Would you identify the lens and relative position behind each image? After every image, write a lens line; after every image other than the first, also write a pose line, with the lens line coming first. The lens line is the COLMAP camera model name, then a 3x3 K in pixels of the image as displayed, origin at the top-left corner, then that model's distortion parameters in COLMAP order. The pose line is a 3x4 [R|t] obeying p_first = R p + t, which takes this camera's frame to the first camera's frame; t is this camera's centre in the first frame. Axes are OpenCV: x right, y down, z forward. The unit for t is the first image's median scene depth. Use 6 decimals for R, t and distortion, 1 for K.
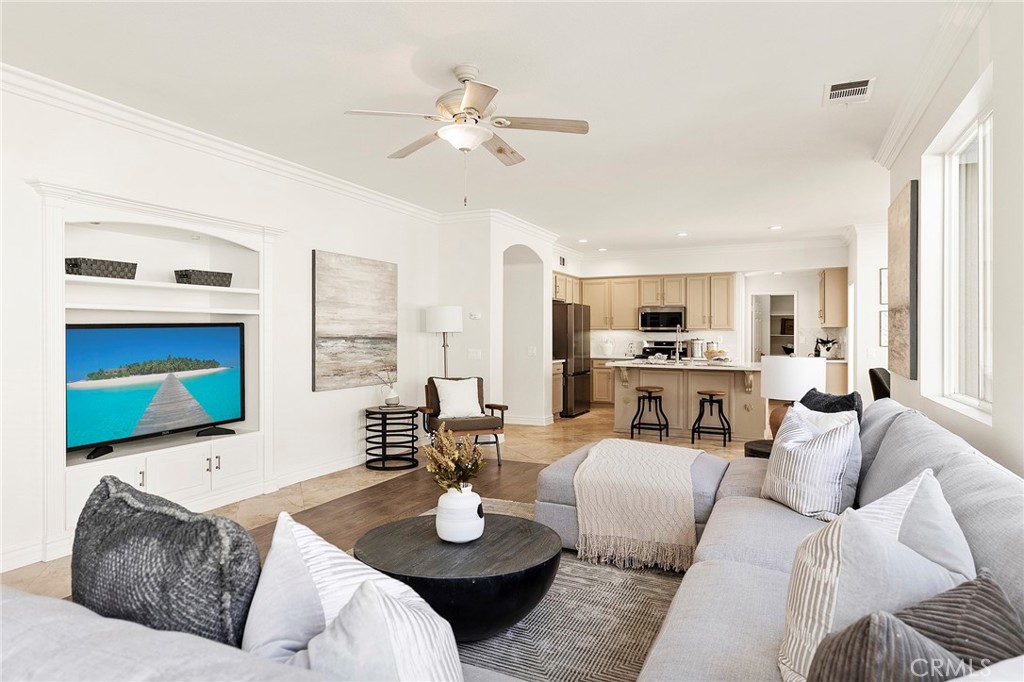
lens RADIAL K [[580.2, 0, 495.5], [0, 580.2, 335.9], [0, 0, 1]] dist [0.002816, 0.003126]
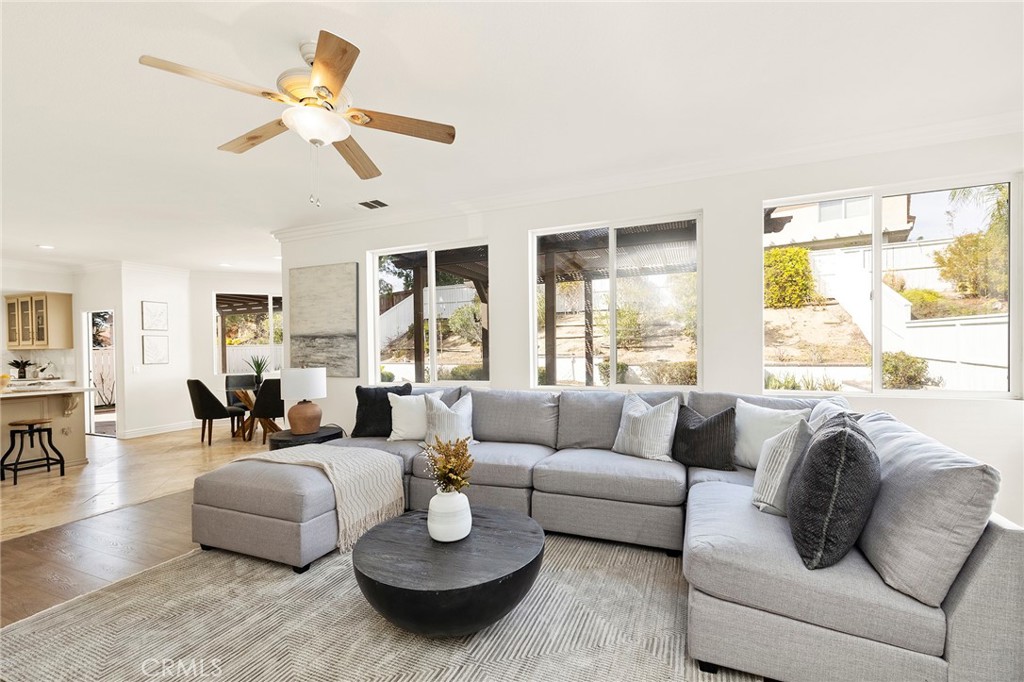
lens RADIAL K [[437.4, 0, 500.8], [0, 437.4, 352.8], [0, 0, 1]] dist [0.005281, 0.000117]
pose [[-0.059344, -0.008475, 0.998202, -0.241330], [0.016953, 0.999811, 0.009496, -0.001325], [-0.998094, 0.017486, -0.059189, 0.223957]]
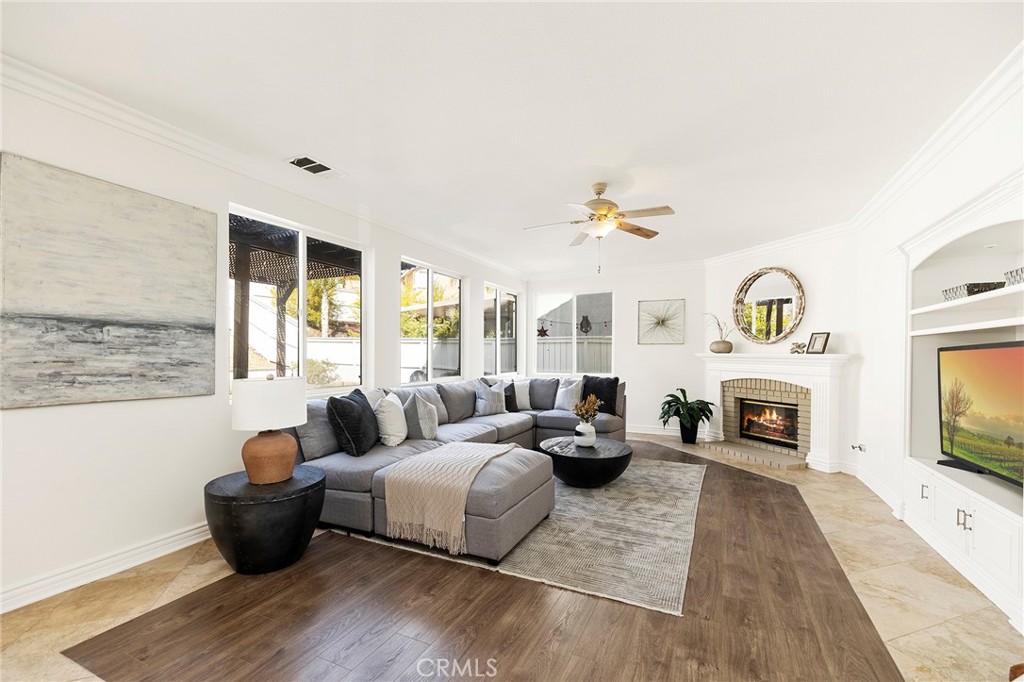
lens RADIAL K [[437.4, 0, 509.7], [0, 437.4, 355.1], [0, 0, 1]] dist [0.005281, 0.000117]
pose [[-0.999831, -0.003099, -0.018113, 0.061265], [-0.003213, 0.999975, 0.006257, -0.002498], [0.018093, 0.006315, -0.999816, 0.677103]]
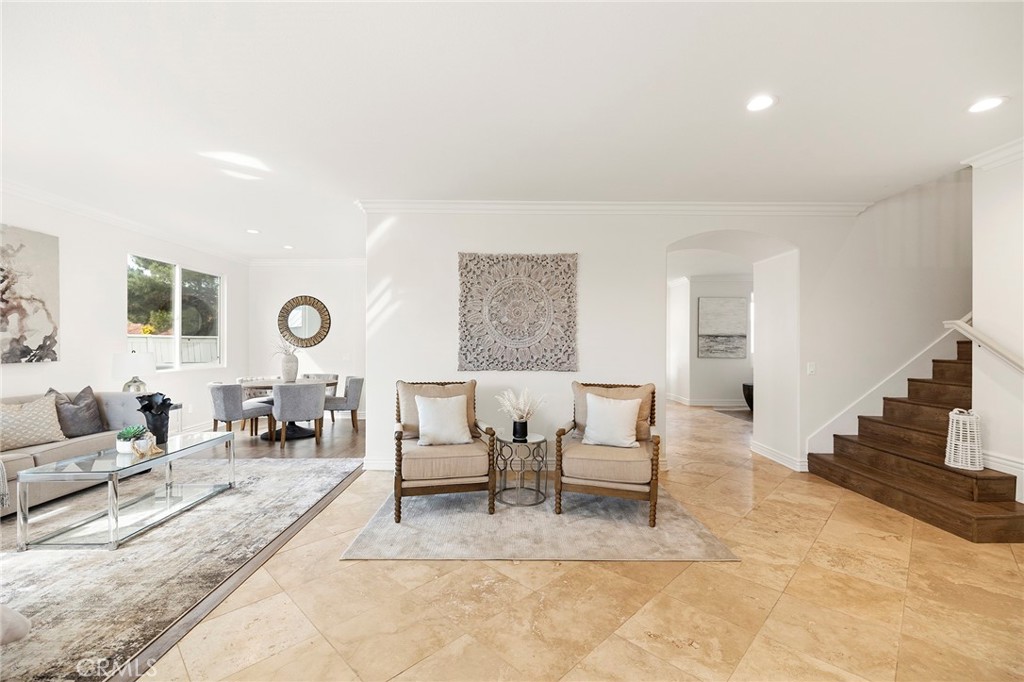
lens RADIAL K [[437.4, 0, 506.0], [0, 437.4, 343.6], [0, 0, 1]] dist [0.005281, 0.000117]
pose [[-0.447674, -0.004378, 0.894186, -0.353515], [-0.002869, 0.999990, 0.003459, -0.004781], [-0.894192, -0.001017, -0.447682, 1.256612]]
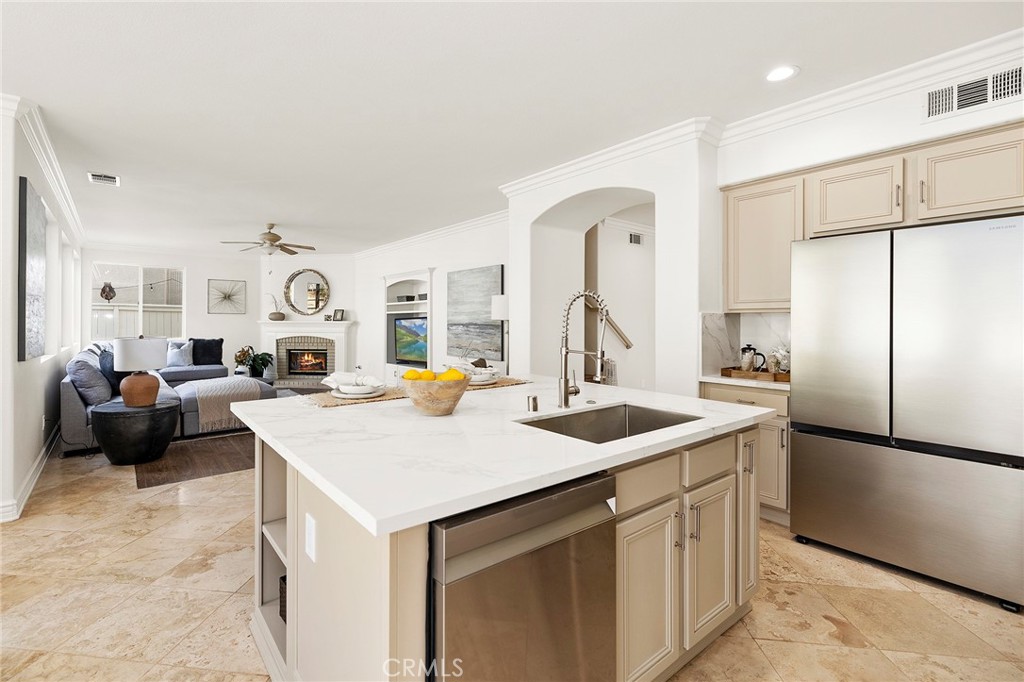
lens RADIAL K [[459.4, 0, 482.3], [0, 459.4, 323.3], [0, 0, 1]] dist [-0.003819, 0.001023]
pose [[-0.418942, 0.001069, -0.908012, 0.462021], [-0.004666, 0.999984, 0.003331, -0.001975], [0.908001, 0.005632, -0.418930, 0.871959]]
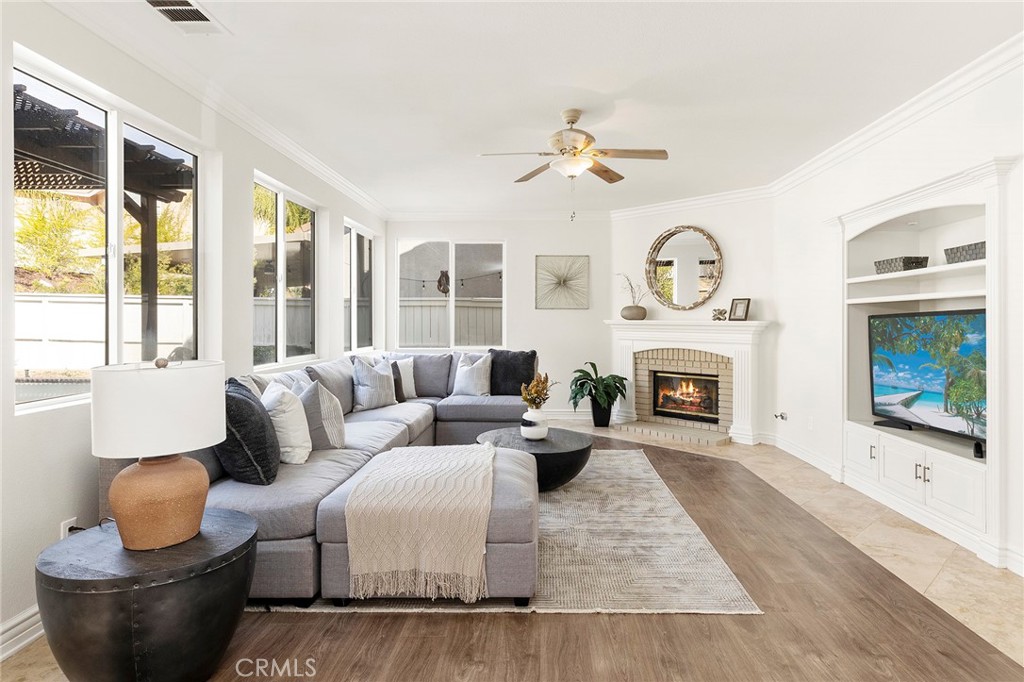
lens RADIAL K [[580.2, 0, 534.4], [0, 580.2, 317.5], [0, 0, 1]] dist [0.002816, 0.003126]
pose [[-0.898012, -0.004635, -0.439946, 0.177497], [-0.003666, 0.999989, -0.003052, -0.002848], [0.439955, -0.001128, -0.898019, 0.650264]]
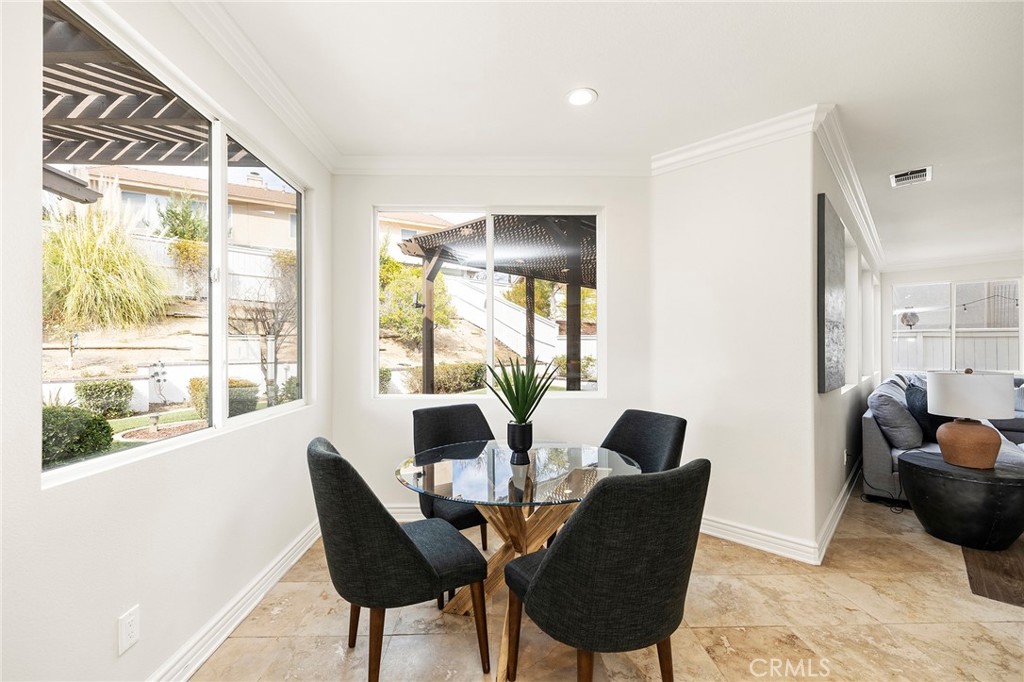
lens RADIAL K [[437.4, 0, 502.4], [0, 437.4, 344.6], [0, 0, 1]] dist [0.005281, 0.000117]
pose [[-0.958432, 0.003861, 0.285294, 0.424019], [0.001382, 0.999960, -0.008890, -0.001961], [-0.285316, -0.008126, -0.958399, 0.779055]]
